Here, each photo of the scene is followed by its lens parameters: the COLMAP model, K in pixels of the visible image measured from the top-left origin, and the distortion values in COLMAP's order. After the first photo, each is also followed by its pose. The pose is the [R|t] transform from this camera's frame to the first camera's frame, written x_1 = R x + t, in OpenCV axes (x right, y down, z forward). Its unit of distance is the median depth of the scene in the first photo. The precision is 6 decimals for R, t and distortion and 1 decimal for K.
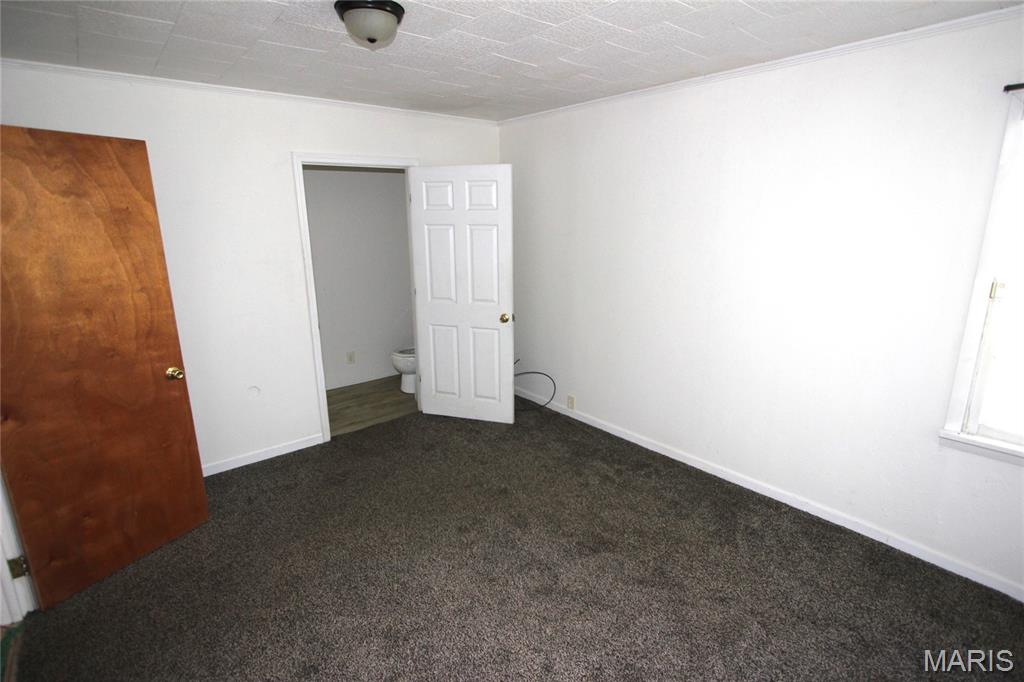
lens RADIAL K [[513.5, 0, 516.5], [0, 513.5, 342.4], [0, 0, 1]] dist [-0.006157, -0.000747]
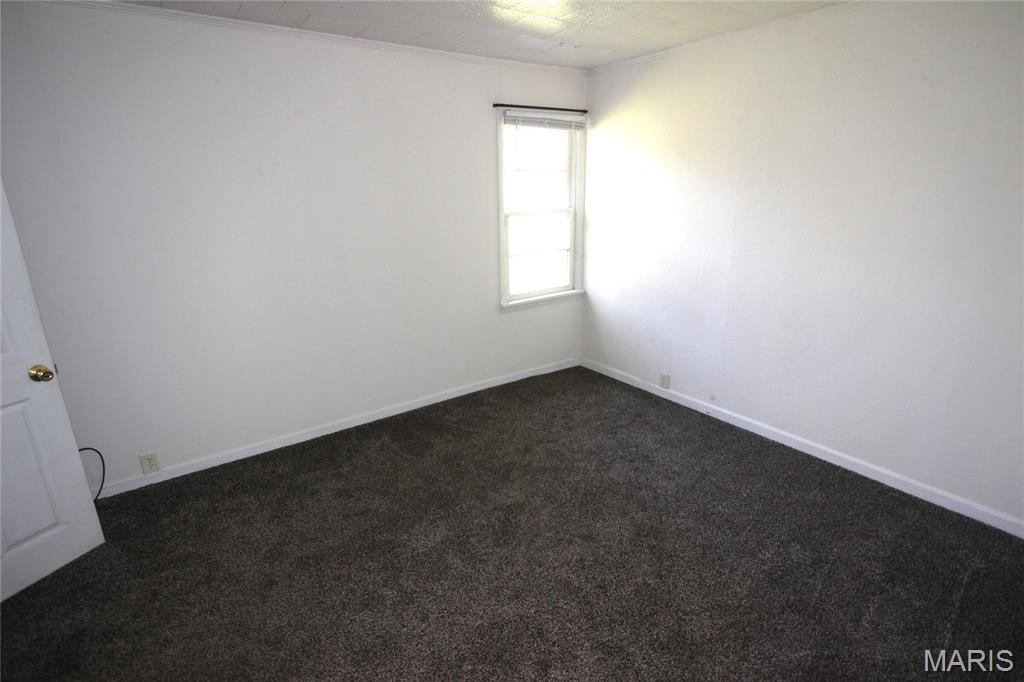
lens RADIAL K [[513.5, 0, 516.6], [0, 513.5, 338.8], [0, 0, 1]] dist [-0.006157, -0.000747]
pose [[0.058690, -0.280739, 0.957988, -0.563497], [0.261100, 0.930554, 0.256703, -0.099981], [-0.963526, 0.235065, 0.127915, 0.501971]]
